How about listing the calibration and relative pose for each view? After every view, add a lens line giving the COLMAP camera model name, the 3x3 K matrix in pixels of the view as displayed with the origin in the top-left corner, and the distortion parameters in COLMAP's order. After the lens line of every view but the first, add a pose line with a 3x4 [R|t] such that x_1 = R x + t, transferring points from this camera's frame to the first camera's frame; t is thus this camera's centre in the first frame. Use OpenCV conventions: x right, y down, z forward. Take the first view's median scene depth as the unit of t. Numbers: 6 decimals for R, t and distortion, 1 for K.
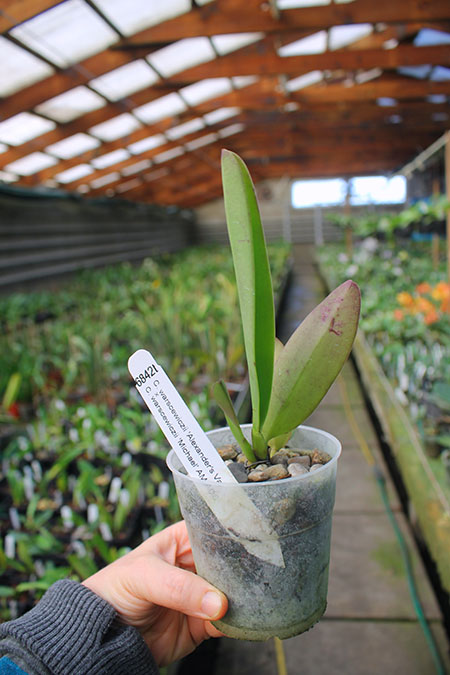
lens RADIAL K [[576.1, 0, 225.0], [0, 576.1, 337.5], [0, 0, 1]] dist [-0.187676, 0.180545]
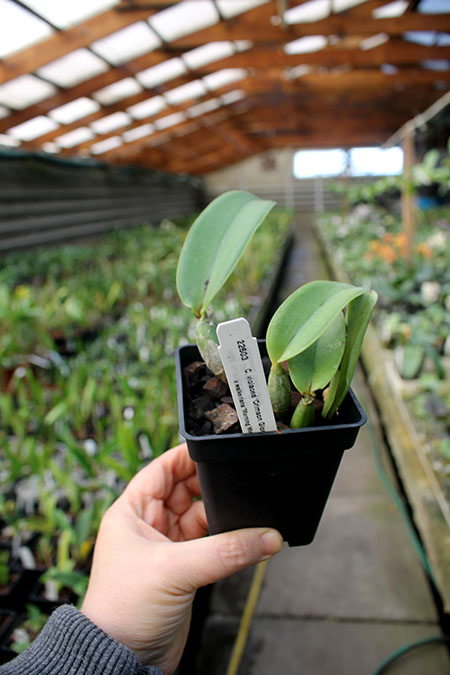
lens RADIAL K [[576.1, 0, 225.0], [0, 576.1, 337.5], [0, 0, 1]] dist [-0.187676, 0.180545]
pose [[0.999923, 0.012389, 0.000796, -0.029891], [-0.012414, 0.998449, 0.054270, 0.052767], [-0.000123, -0.054276, 0.998526, -0.247387]]
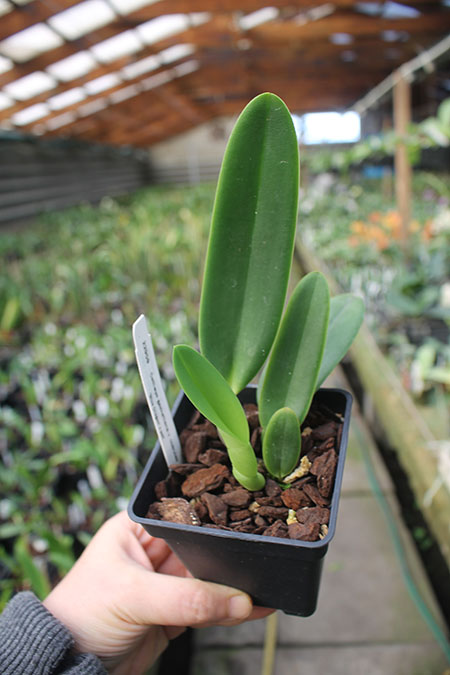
lens RADIAL K [[576.1, 0, 225.0], [0, 576.1, 337.5], [0, 0, 1]] dist [-0.187676, 0.180545]
pose [[0.996578, -0.034444, 0.075139, -0.018163], [0.026707, 0.994461, 0.101652, 0.015396], [-0.078224, -0.099298, 0.991978, -0.054692]]
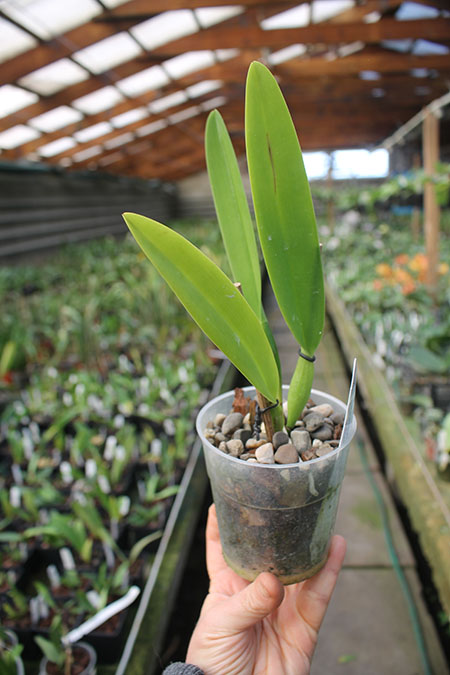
lens RADIAL K [[576.1, 0, 225.0], [0, 576.1, 337.5], [0, 0, 1]] dist [-0.187676, 0.180545]
pose [[0.999520, -0.006075, 0.030365, -0.003076], [0.004708, 0.998982, 0.044870, 0.004667], [-0.030606, -0.044705, 0.998531, -0.020340]]
